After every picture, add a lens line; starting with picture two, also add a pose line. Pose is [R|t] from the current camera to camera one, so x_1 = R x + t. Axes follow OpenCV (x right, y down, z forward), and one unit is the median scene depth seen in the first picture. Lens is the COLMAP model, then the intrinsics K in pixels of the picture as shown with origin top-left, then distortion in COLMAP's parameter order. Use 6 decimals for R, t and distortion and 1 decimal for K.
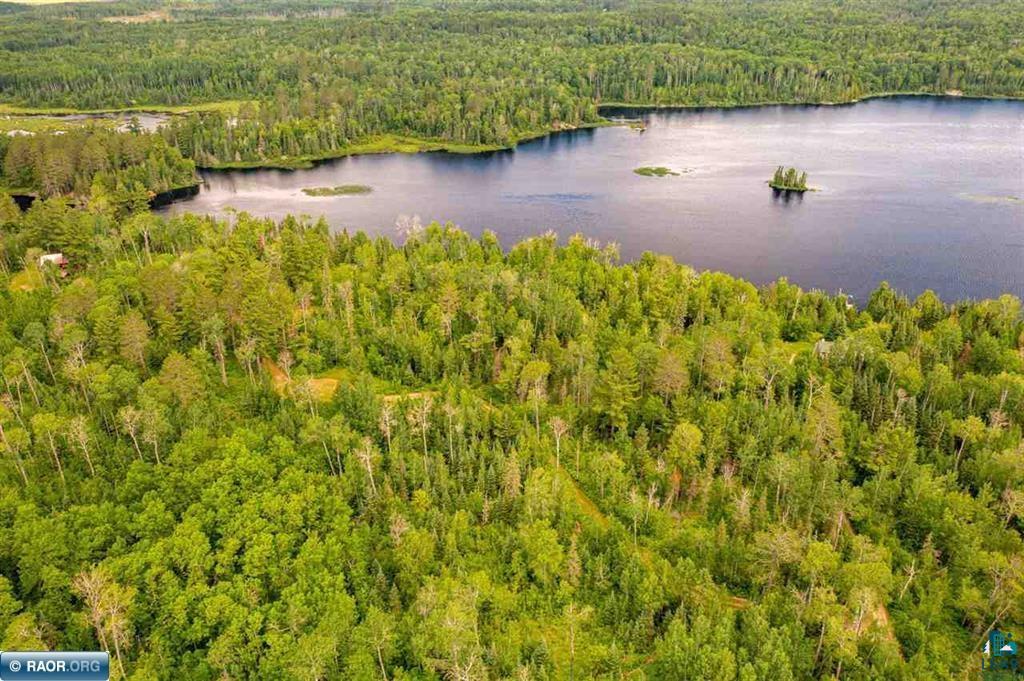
lens RADIAL K [[810.0, 0, 512.0], [0, 810.0, 340.5], [0, 0, 1]] dist [-0.043519, 0.031184]
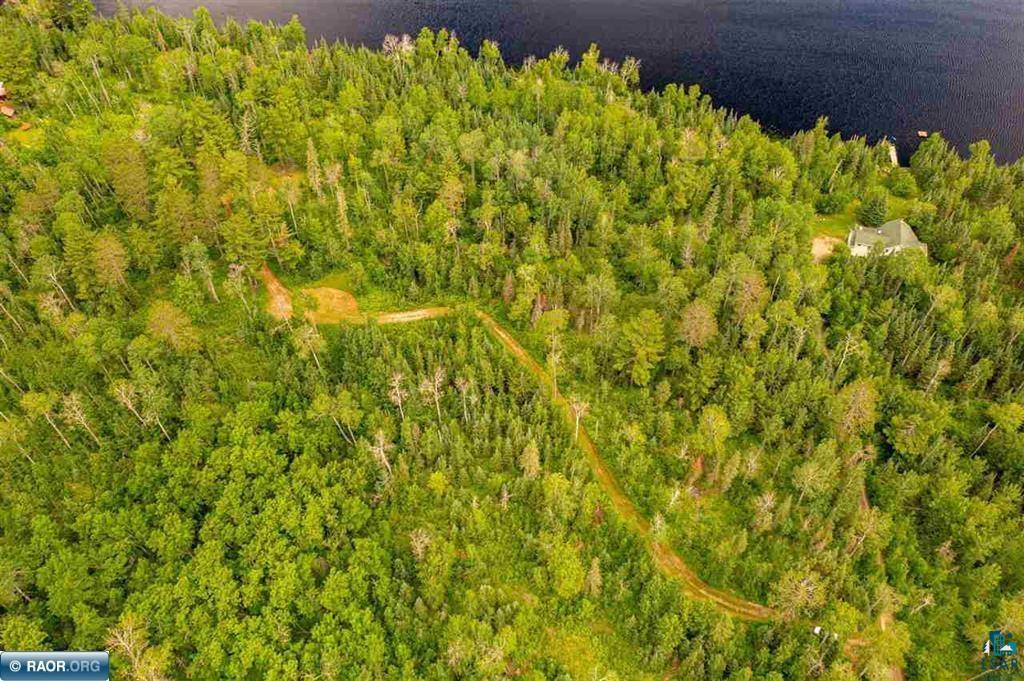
lens RADIAL K [[810.0, 0, 512.0], [0, 810.0, 340.5], [0, 0, 1]] dist [-0.043519, 0.031184]
pose [[0.999919, -0.011055, 0.006269, -0.019398], [0.007833, 0.924559, 0.380959, -0.244386], [-0.010008, -0.380879, 0.924571, 0.111721]]
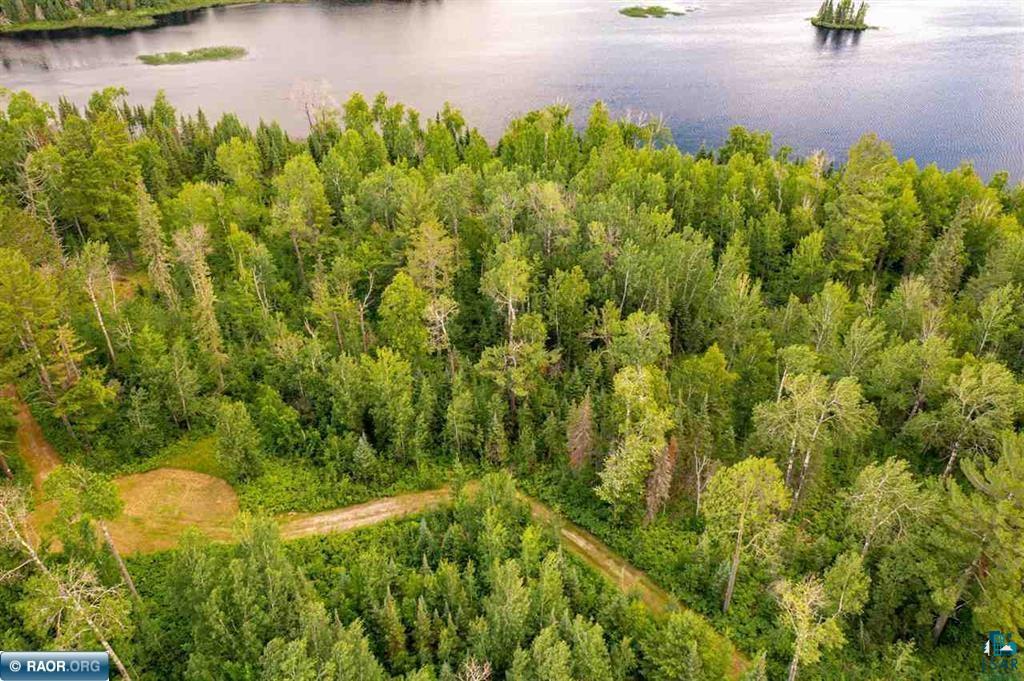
lens RADIAL K [[810.0, 0, 512.0], [0, 810.0, 340.5], [0, 0, 1]] dist [-0.043519, 0.031184]
pose [[0.991201, -0.077176, 0.107538, -0.087021], [0.060768, 0.987078, 0.148272, -0.070551], [-0.117591, -0.140432, 0.983082, 0.560015]]
